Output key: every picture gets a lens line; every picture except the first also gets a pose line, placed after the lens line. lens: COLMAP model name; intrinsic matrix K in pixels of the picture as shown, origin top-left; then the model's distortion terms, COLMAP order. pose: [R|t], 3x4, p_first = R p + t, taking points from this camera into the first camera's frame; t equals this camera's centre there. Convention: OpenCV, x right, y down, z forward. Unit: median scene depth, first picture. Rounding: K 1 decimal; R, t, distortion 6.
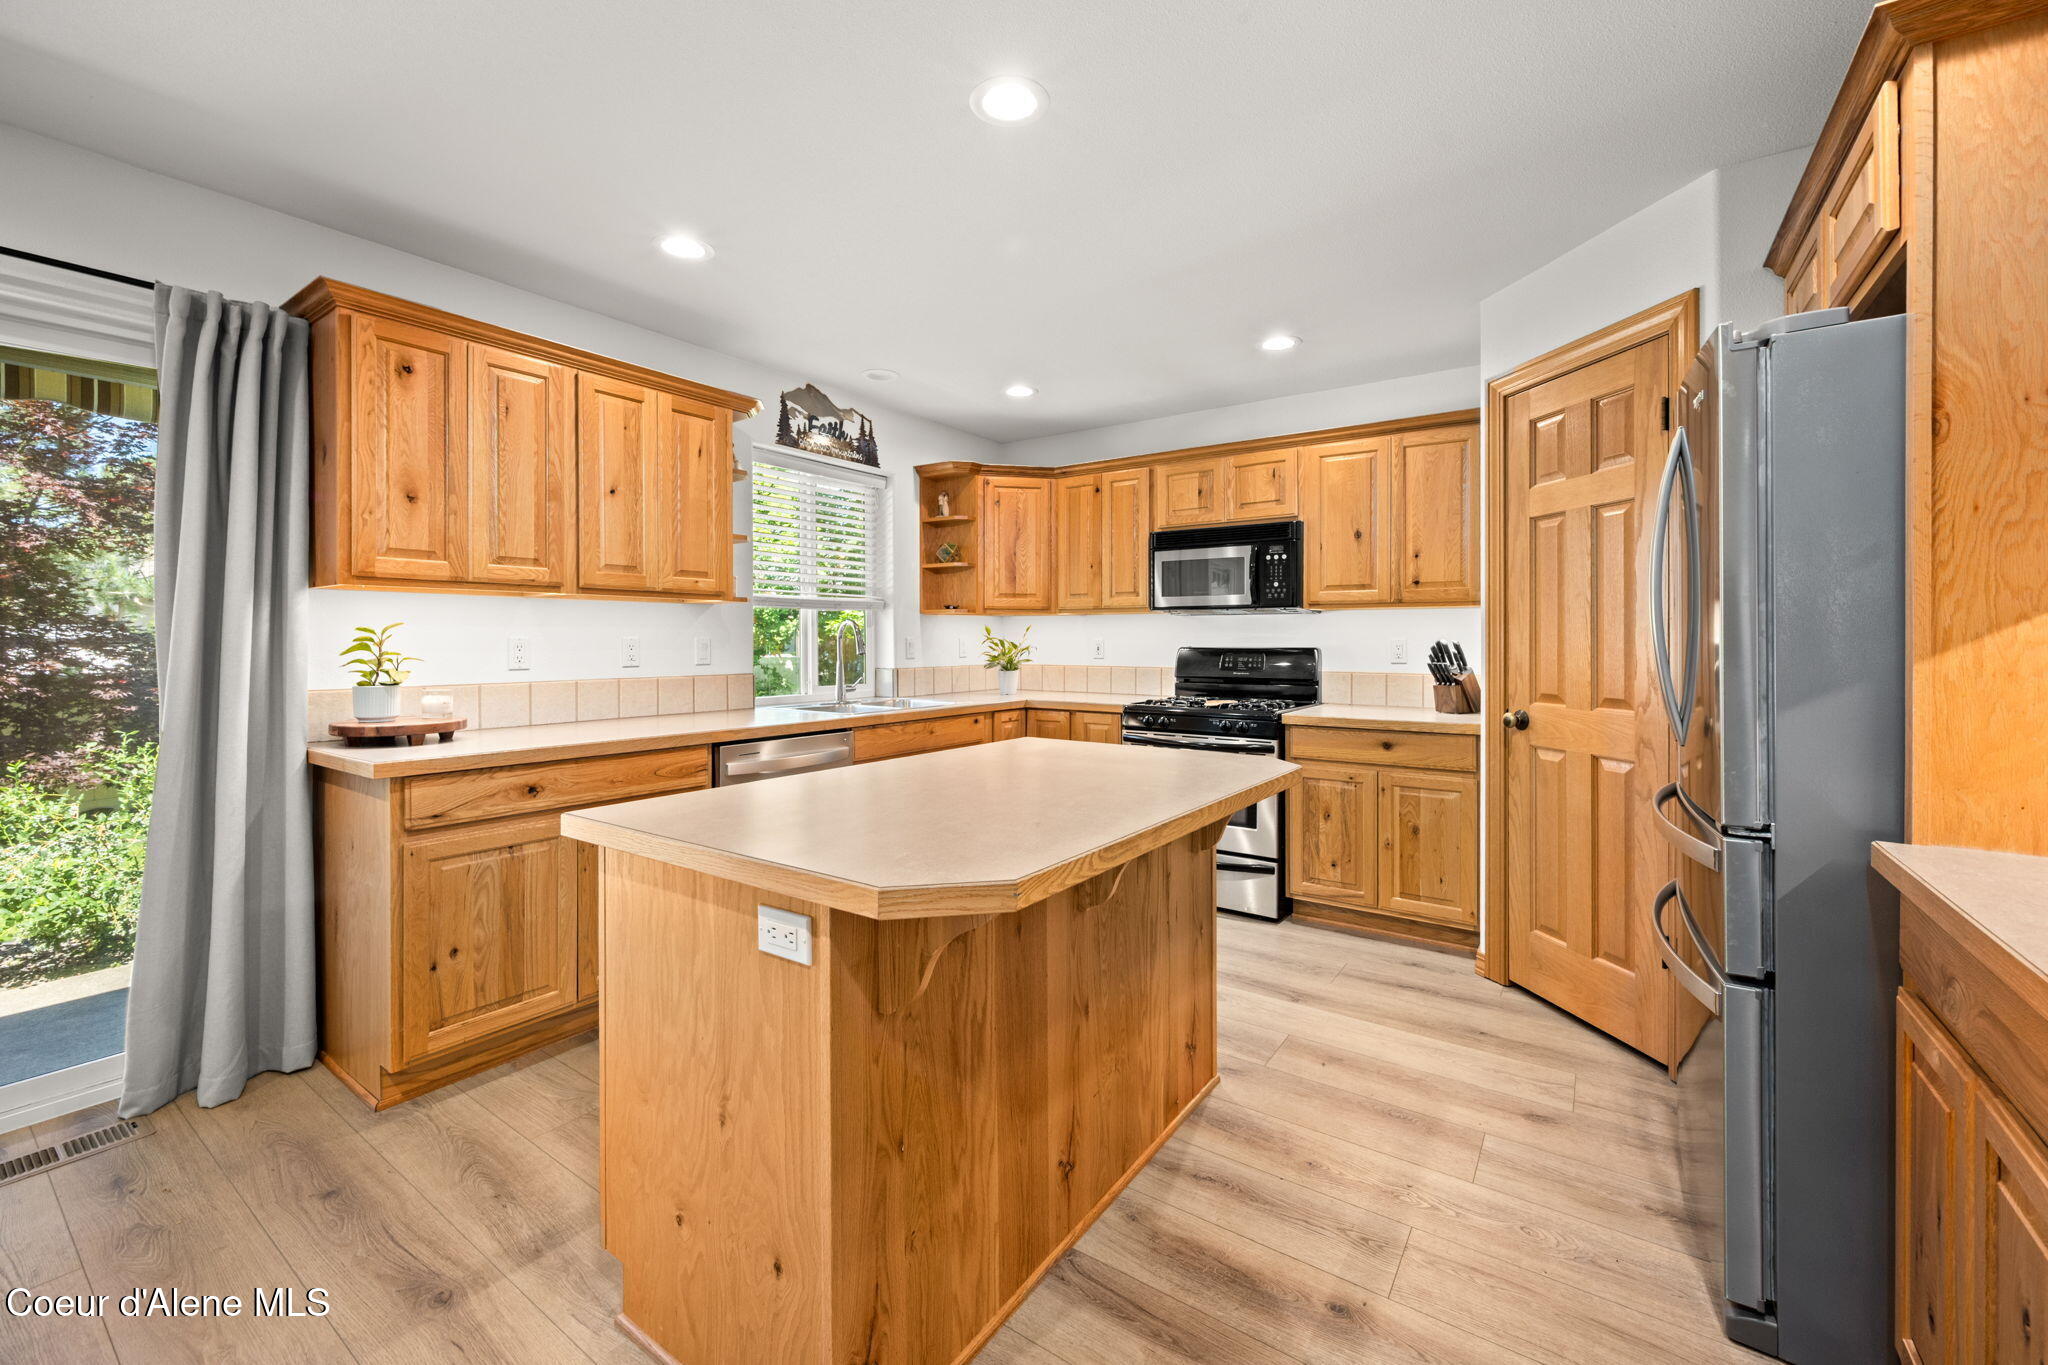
lens RADIAL K [[824.7, 0, 1025.2], [0, 824.7, 651.0], [0, 0, 1]] dist [0.000147, -0.000540]
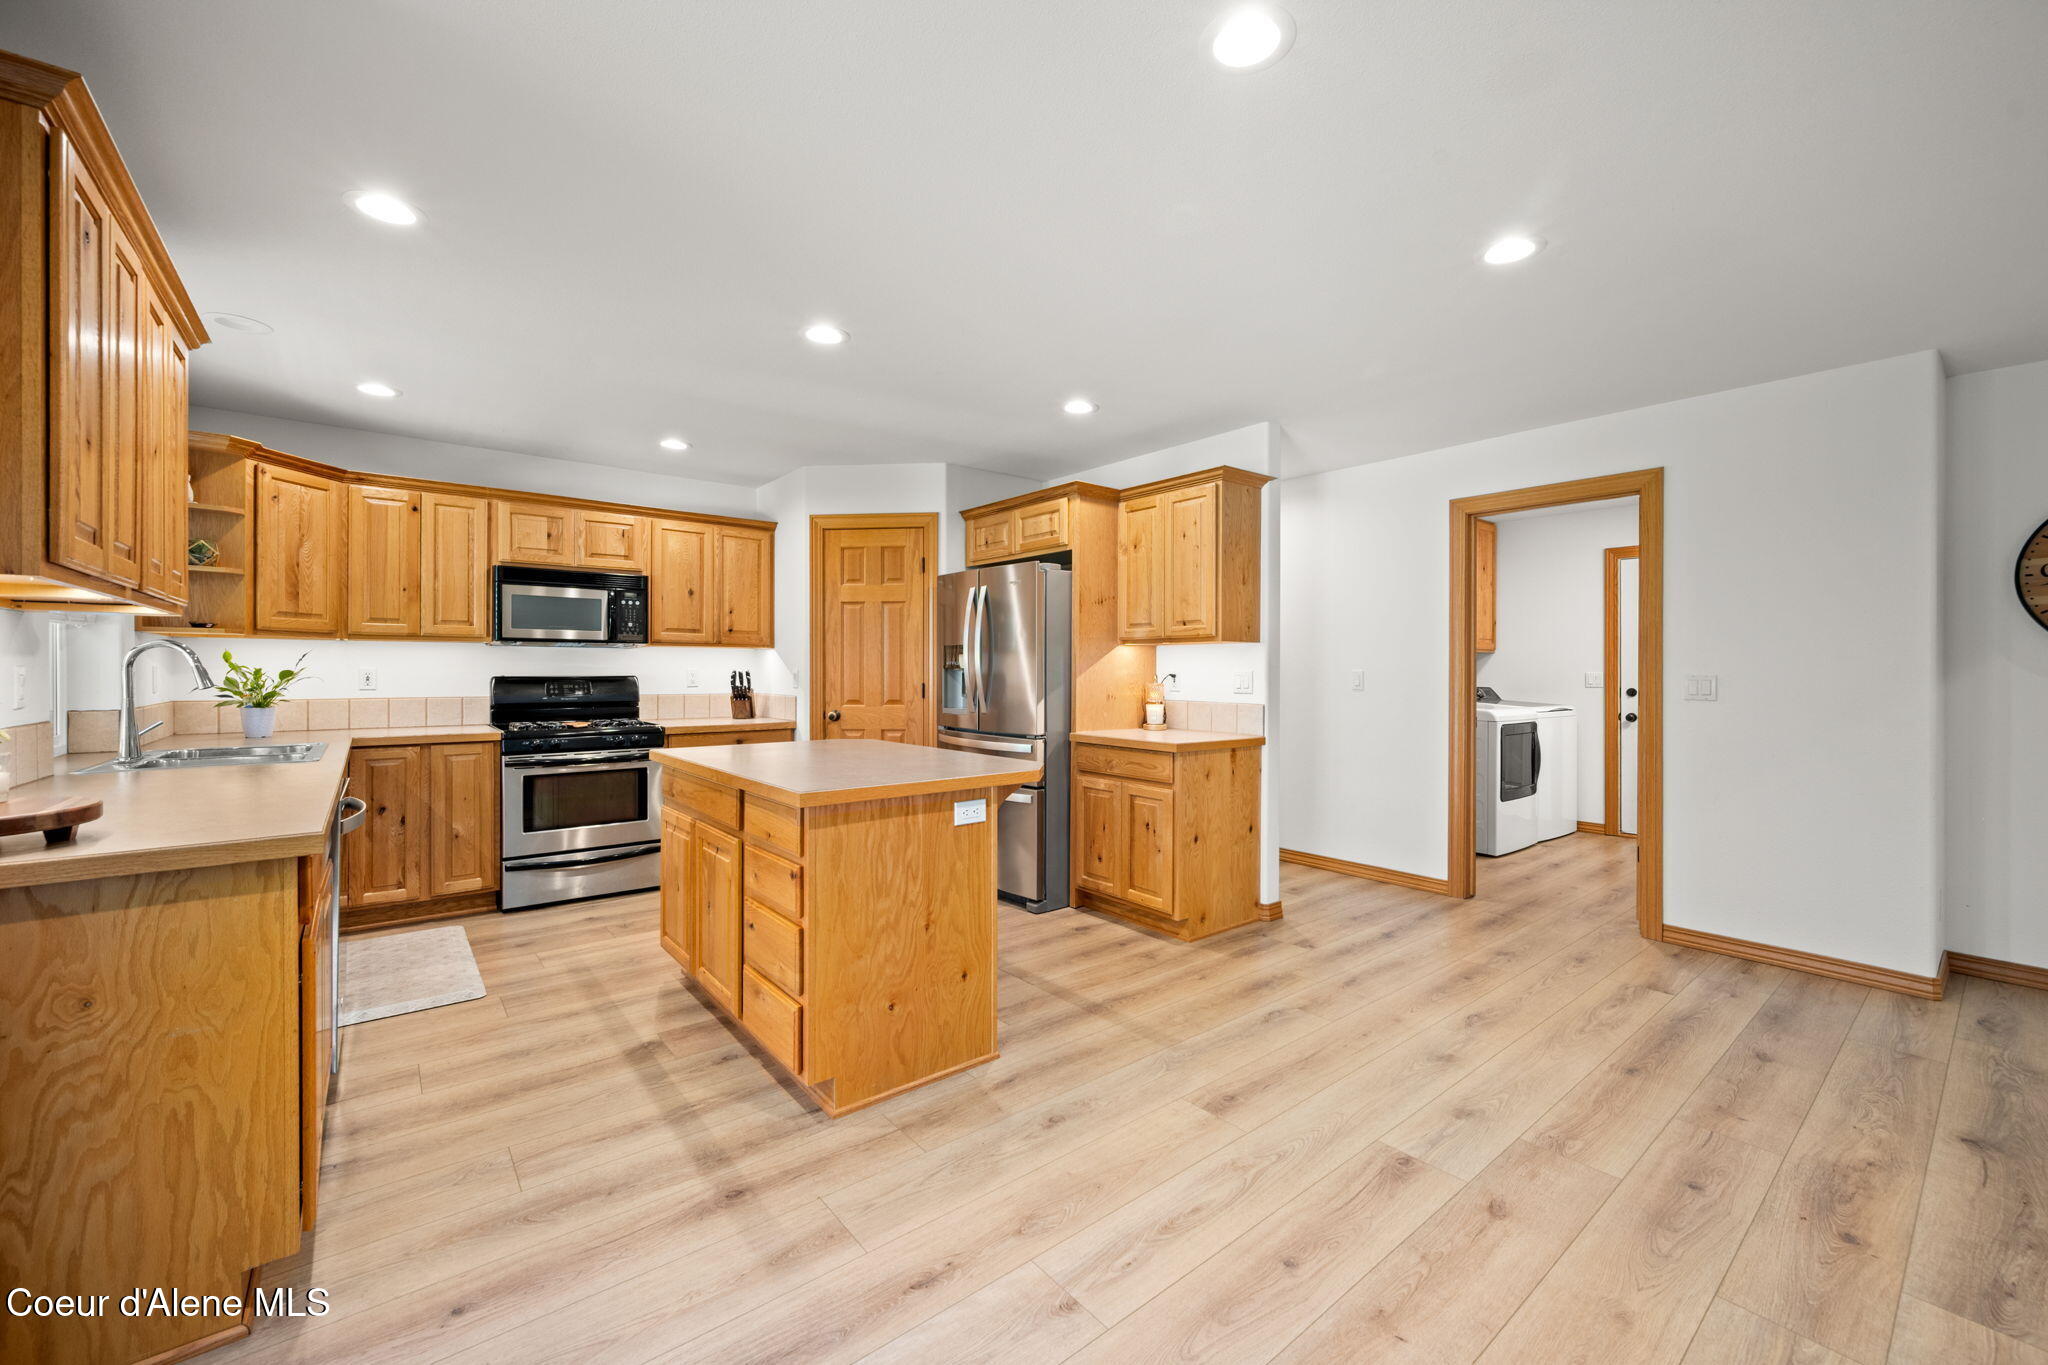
lens RADIAL K [[824.7, 0, 1031.2], [0, 824.7, 670.6], [0, 0, 1]] dist [0.000147, -0.000540]
pose [[0.273087, -0.000735, 0.961989, -0.712437], [0.009344, 0.999955, -0.001888, -0.003786], [-0.961944, 0.009505, 0.273081, 0.085137]]
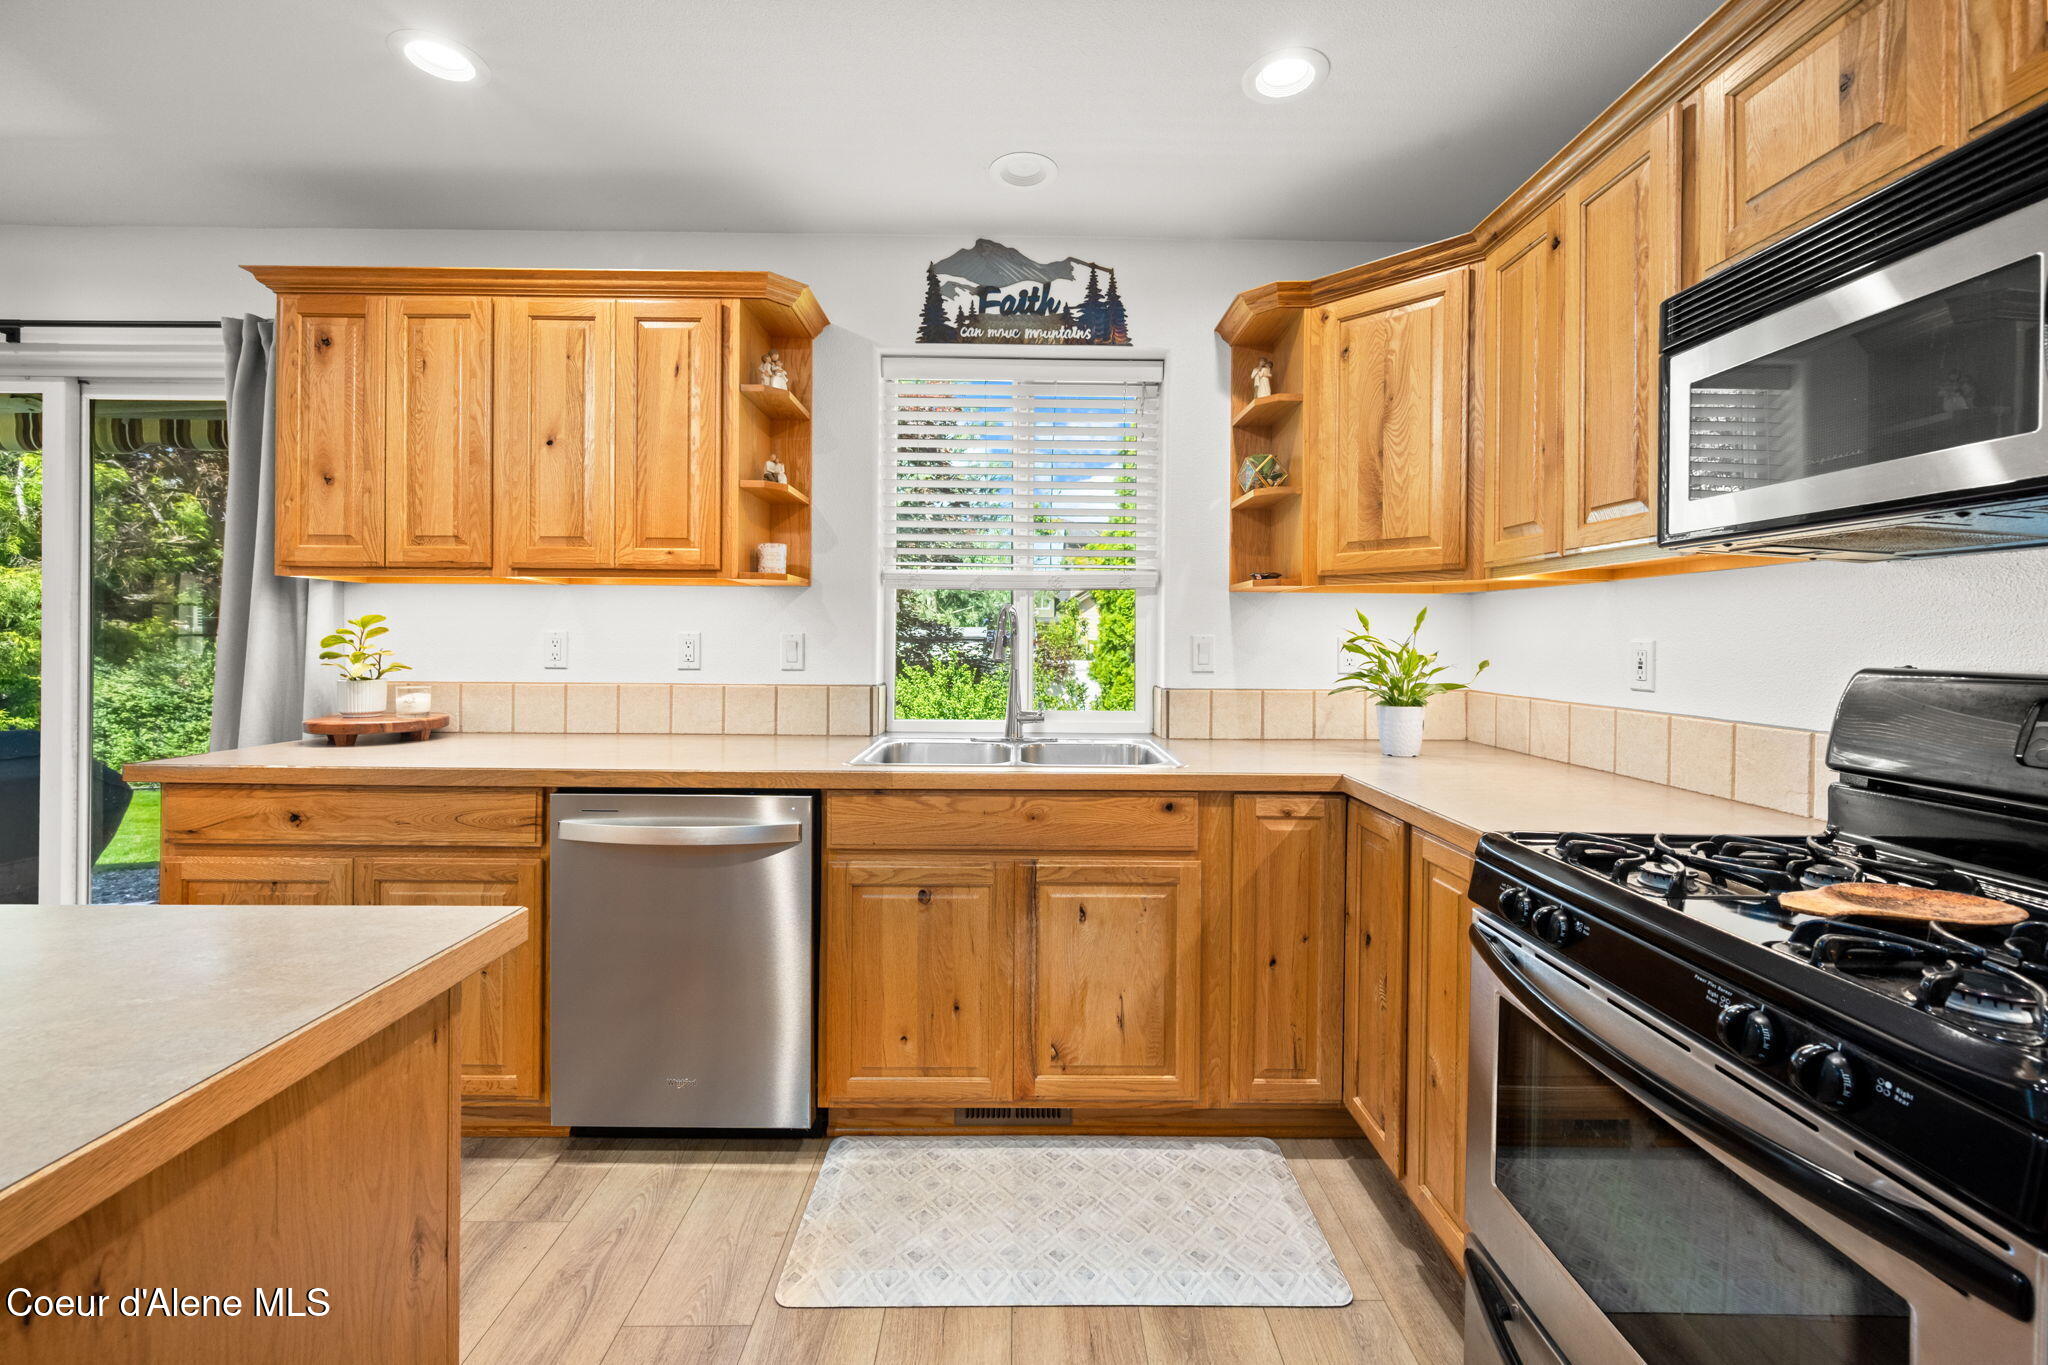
lens RADIAL K [[824.7, 0, 1024.1], [0, 824.7, 642.3], [0, 0, 1]] dist [0.000147, -0.000540]
pose [[0.586127, 0.008738, -0.810172, 0.288636], [-0.018358, 0.999828, -0.002499, -0.008677], [0.810011, 0.016338, 0.586187, 0.673139]]
